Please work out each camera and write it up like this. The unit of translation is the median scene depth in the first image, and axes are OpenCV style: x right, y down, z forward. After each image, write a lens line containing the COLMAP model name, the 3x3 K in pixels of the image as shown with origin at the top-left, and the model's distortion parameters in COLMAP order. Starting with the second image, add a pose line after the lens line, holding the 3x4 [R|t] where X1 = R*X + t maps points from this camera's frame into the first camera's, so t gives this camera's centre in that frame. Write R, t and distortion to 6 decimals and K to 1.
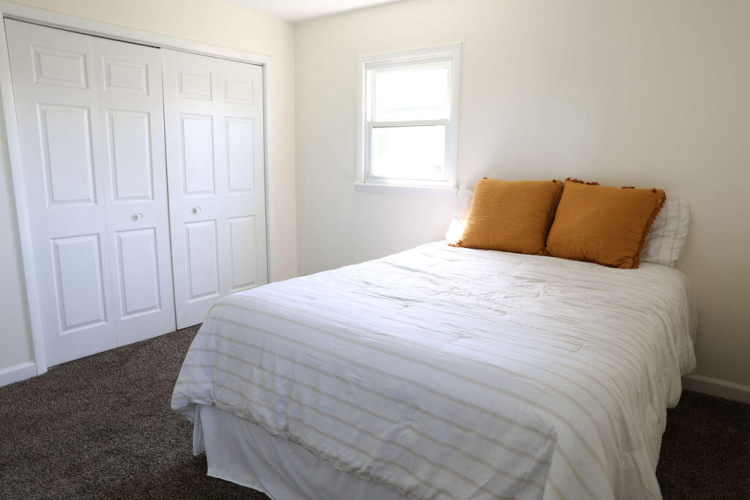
lens RADIAL K [[504.0, 0, 377.3], [0, 504.0, 242.3], [0, 0, 1]] dist [-0.110227, 0.082041]
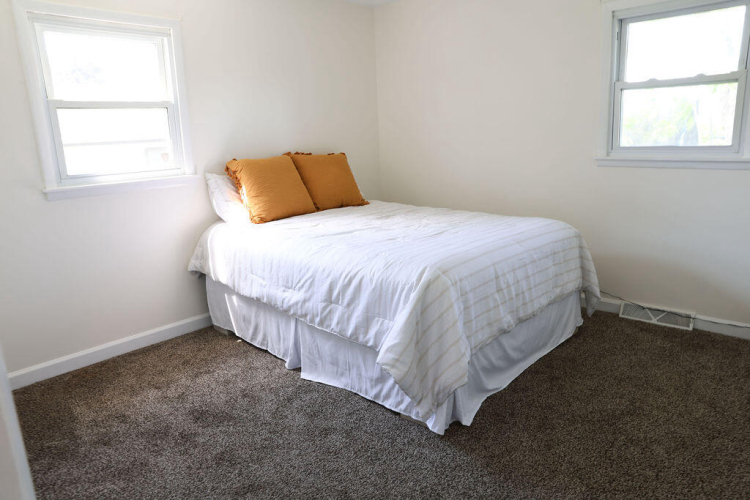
lens RADIAL K [[504.0, 0, 377.3], [0, 504.0, 242.3], [0, 0, 1]] dist [-0.110227, 0.082041]
pose [[0.111210, -0.223837, 0.968261, -0.736889], [0.202877, 0.958900, 0.198371, -0.097449], [-0.972869, 0.174377, 0.152050, 0.523967]]
